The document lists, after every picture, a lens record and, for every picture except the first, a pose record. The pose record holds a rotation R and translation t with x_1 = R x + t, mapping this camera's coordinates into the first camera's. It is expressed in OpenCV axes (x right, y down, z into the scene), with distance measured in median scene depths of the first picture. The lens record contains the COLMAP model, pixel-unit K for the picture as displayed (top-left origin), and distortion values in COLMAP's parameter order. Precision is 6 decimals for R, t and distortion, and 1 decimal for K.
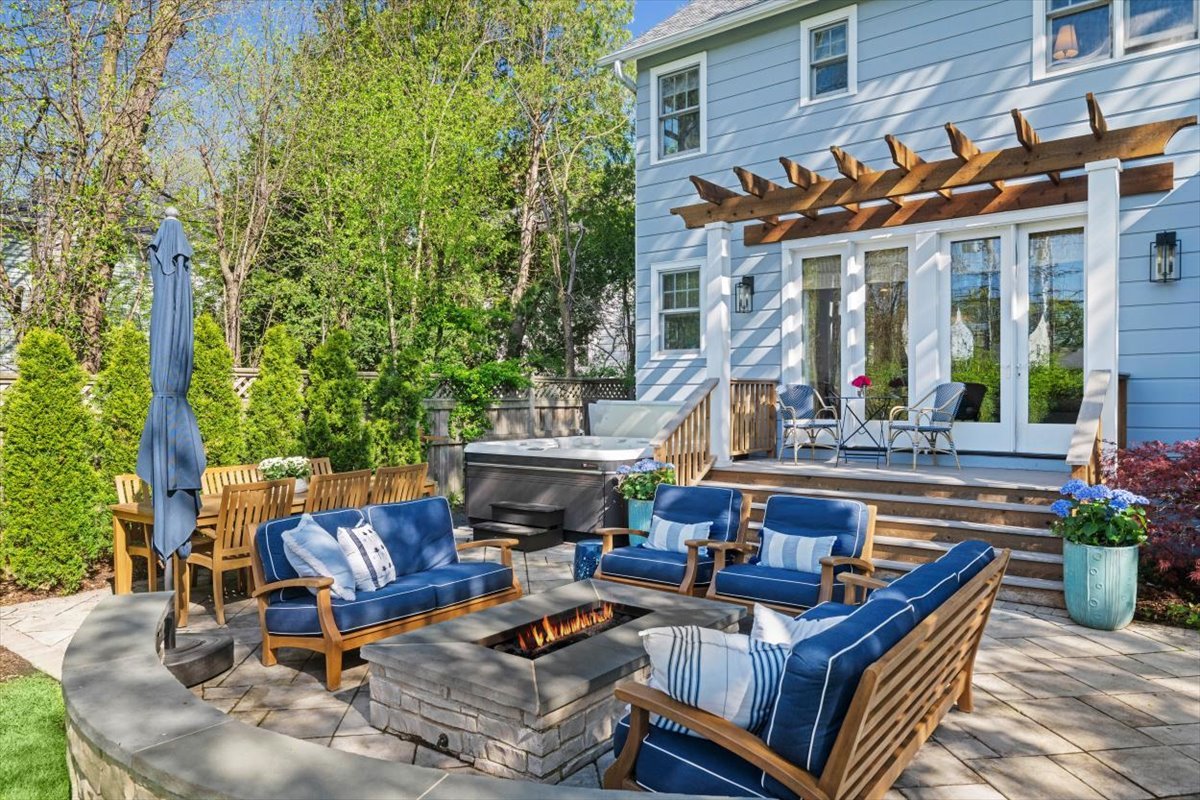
lens RADIAL K [[792.4, 0, 600.2], [0, 792.4, 397.0], [0, 0, 1]] dist [0.001859, 0.001604]
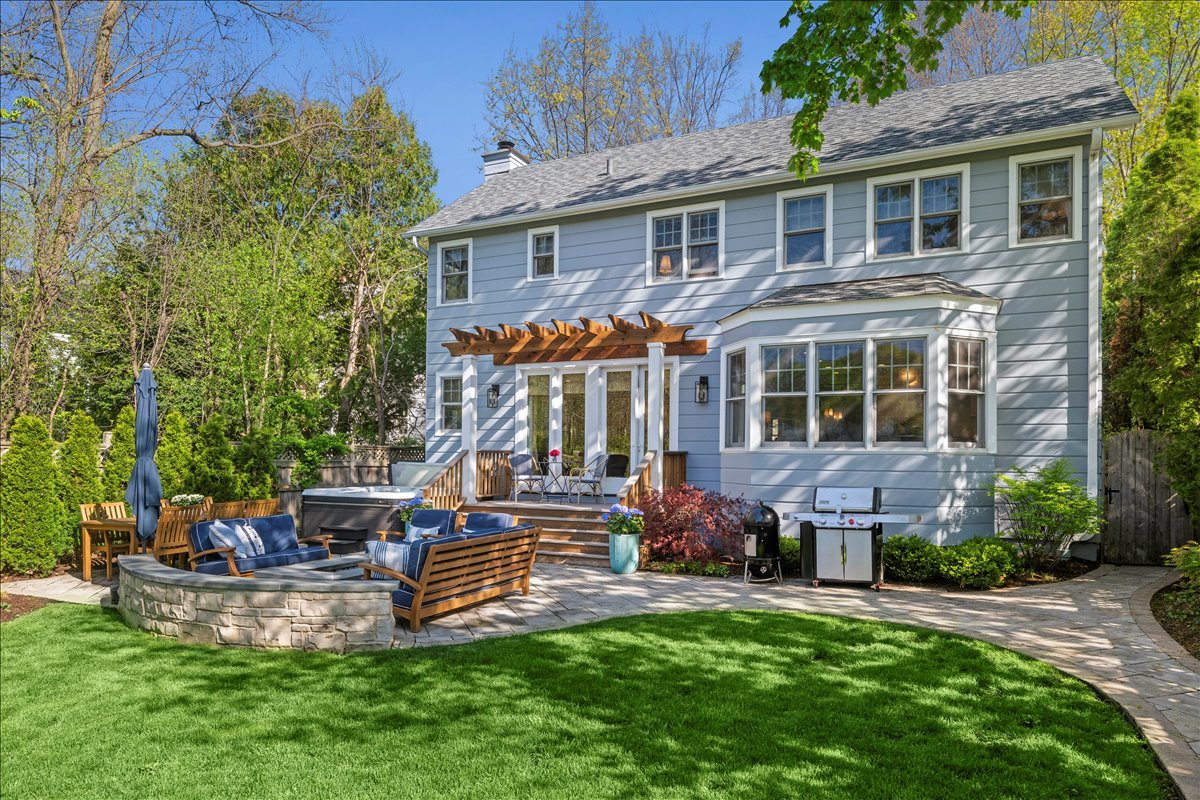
lens RADIAL K [[732.3, 0, 599.5], [0, 732.3, 454.2], [0, 0, 1]] dist [-0.001499, 0.000743]
pose [[0.976512, 0.014866, 0.214948, 0.084175], [-0.014090, 0.999888, -0.005141, -0.009836], [-0.215000, 0.001992, 0.976612, -0.502142]]
